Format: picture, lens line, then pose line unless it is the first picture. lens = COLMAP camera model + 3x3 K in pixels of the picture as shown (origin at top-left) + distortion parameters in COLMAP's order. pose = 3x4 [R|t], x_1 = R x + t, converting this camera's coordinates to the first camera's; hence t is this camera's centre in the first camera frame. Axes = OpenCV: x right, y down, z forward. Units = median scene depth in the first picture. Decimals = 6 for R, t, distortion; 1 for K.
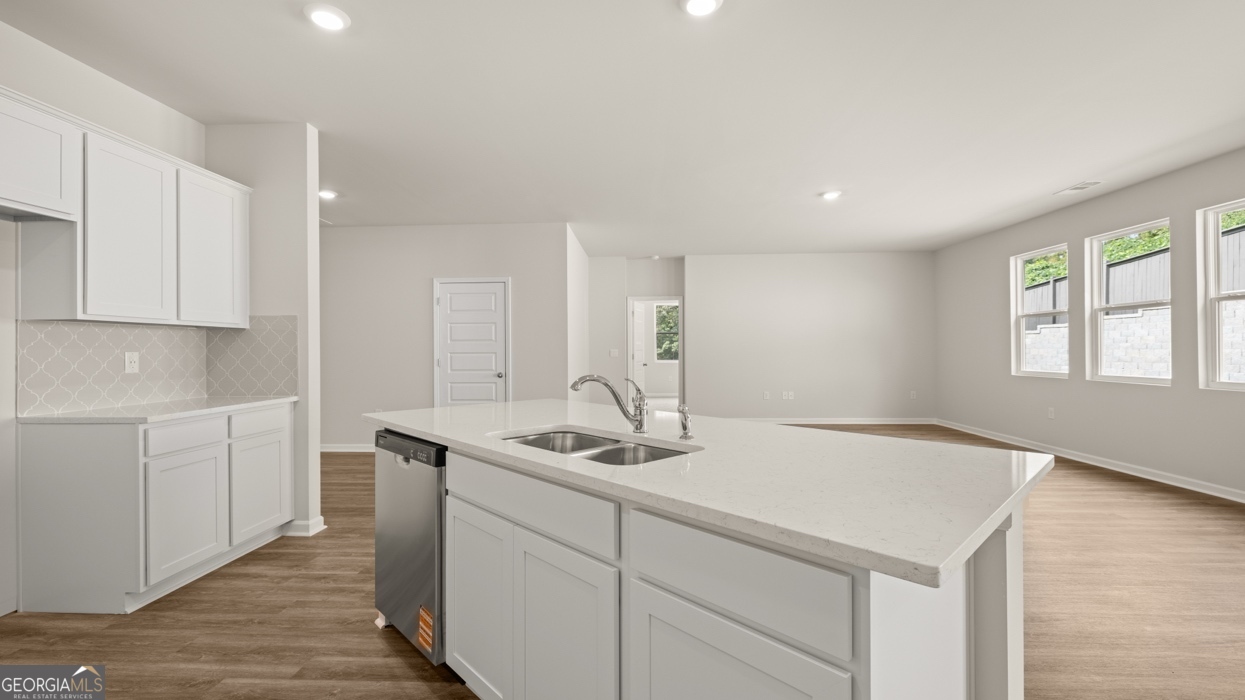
lens RADIAL K [[525.0, 0, 629.5], [0, 525.0, 350.8], [0, 0, 1]] dist [-0.001375, -0.000303]
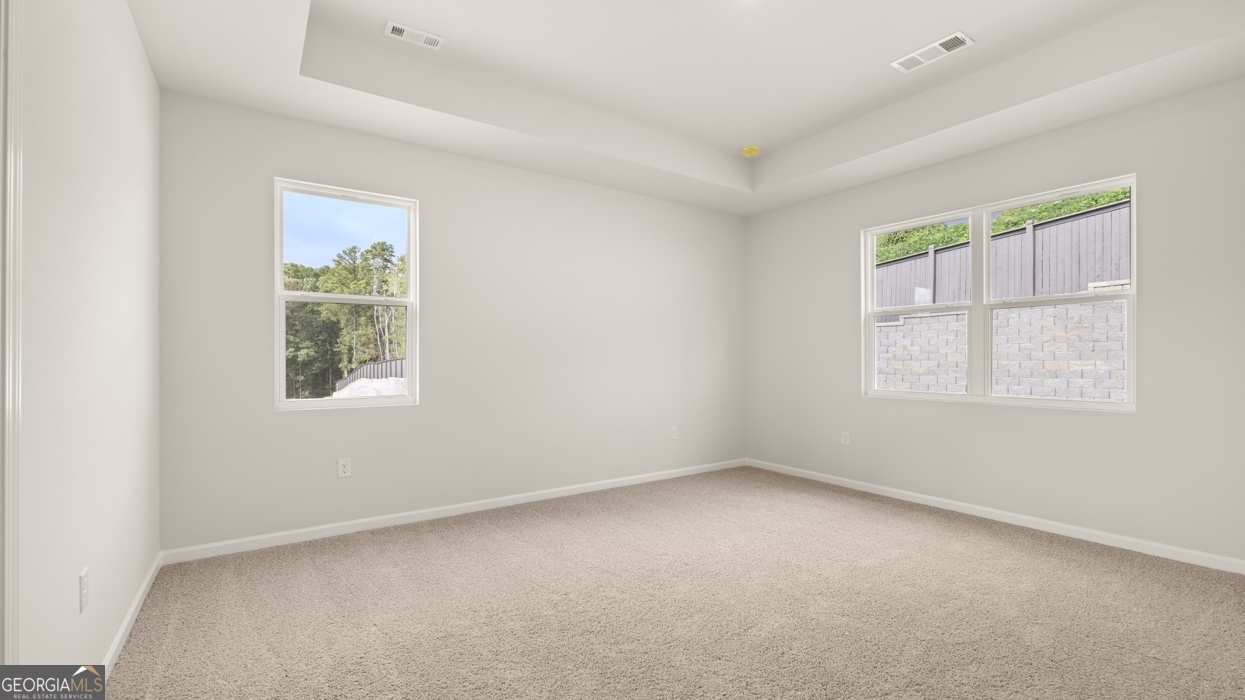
lens RADIAL K [[525.0, 0, 624.2], [0, 525.0, 360.3], [0, 0, 1]] dist [-0.001375, -0.000303]
pose [[0.803489, 0.003617, 0.595308, 0.037185], [-0.003505, 0.999993, -0.001345, 0.000020], [-0.595309, -0.001006, 0.803496, 0.560863]]
